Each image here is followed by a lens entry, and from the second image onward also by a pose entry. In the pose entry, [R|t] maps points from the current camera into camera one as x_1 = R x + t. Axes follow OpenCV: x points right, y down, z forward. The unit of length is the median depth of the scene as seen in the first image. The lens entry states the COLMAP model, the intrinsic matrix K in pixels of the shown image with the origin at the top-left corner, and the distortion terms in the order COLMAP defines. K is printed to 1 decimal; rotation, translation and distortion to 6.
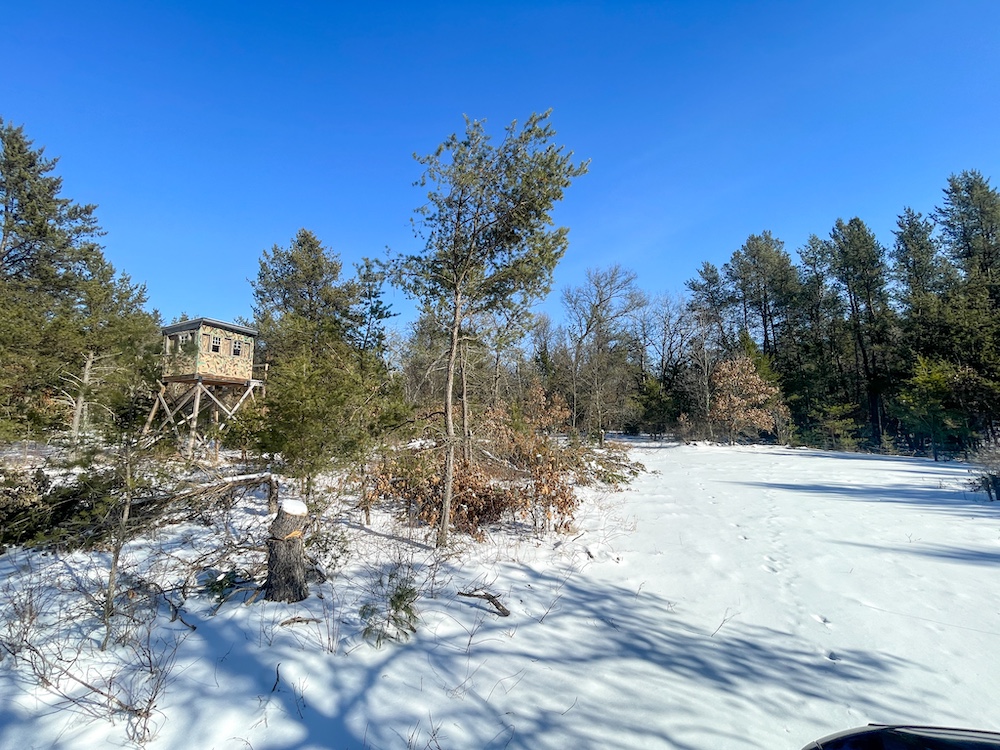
lens RADIAL K [[403.2, 0, 499.8], [0, 403.2, 375.2], [0, 0, 1]] dist [-0.004816, -0.001242]
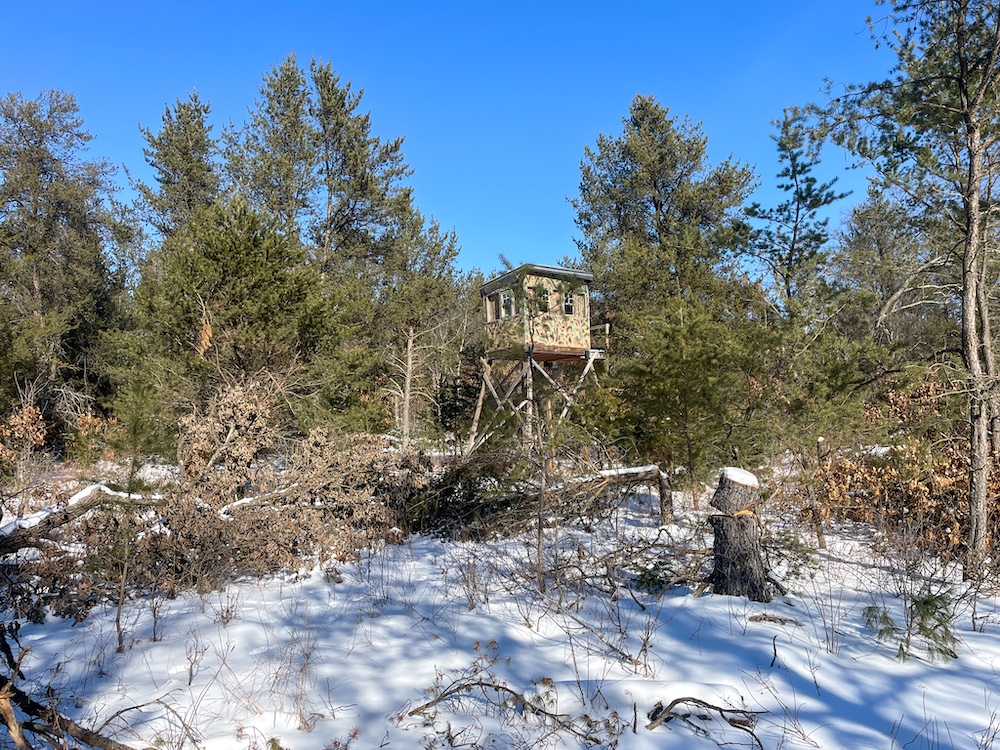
lens RADIAL K [[753.1, 0, 495.8], [0, 753.1, 378.8], [0, 0, 1]] dist [0.058860, -0.066081]
pose [[0.802176, -0.053557, -0.594681, -0.013424], [0.081355, 0.996485, 0.019997, 0.027425], [0.591519, -0.064422, 0.803713, -0.104080]]
